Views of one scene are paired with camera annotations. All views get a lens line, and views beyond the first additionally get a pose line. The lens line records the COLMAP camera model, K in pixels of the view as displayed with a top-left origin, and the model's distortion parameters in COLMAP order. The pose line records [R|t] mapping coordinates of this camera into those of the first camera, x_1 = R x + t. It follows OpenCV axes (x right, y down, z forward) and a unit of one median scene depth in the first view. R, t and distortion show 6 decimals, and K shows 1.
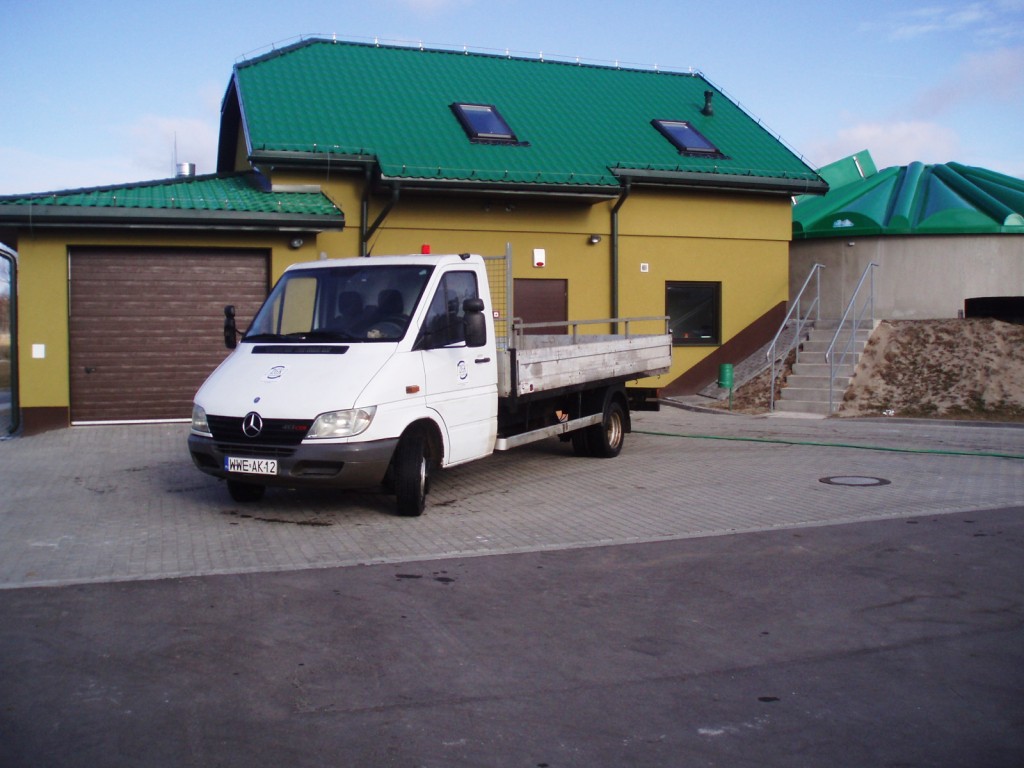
lens RADIAL K [[1055.6, 0, 510.6], [0, 1055.6, 375.9], [0, 0, 1]] dist [-0.100867, 0.000000]
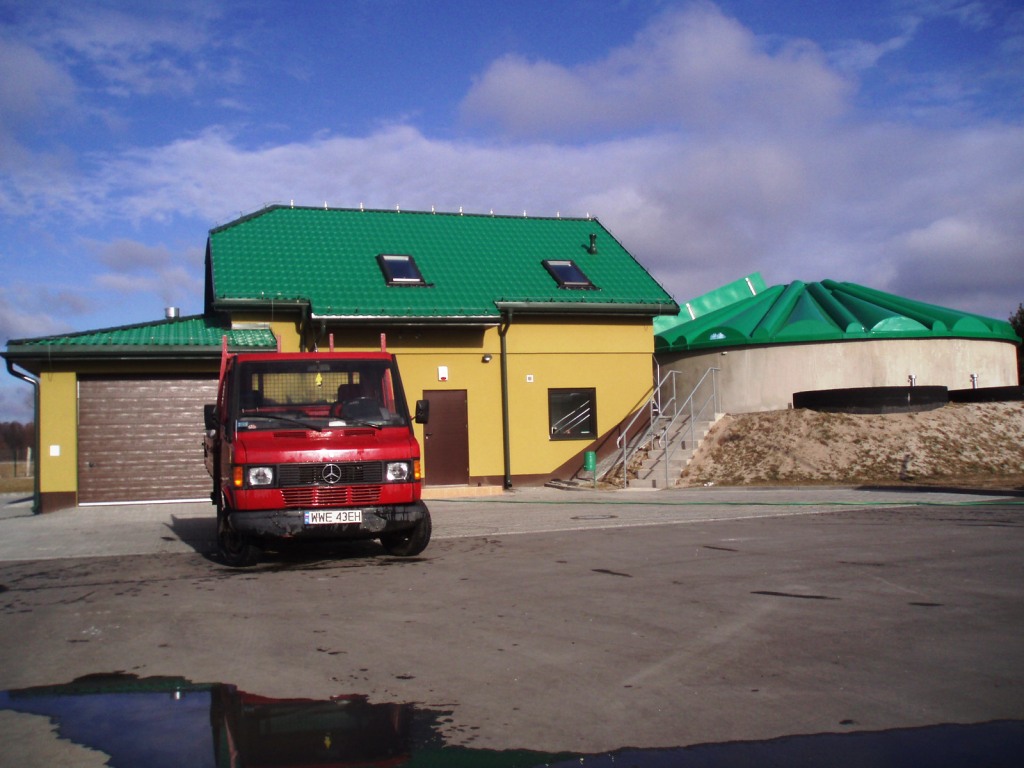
lens RADIAL K [[1055.6, 0, 507.7], [0, 1055.6, 384.9], [0, 0, 1]] dist [-0.100867, 0.000000]
pose [[0.999073, -0.030197, -0.030671, 0.153933], [0.026933, 0.994444, -0.101764, 0.037022], [0.033574, 0.100844, 0.994336, -0.288462]]
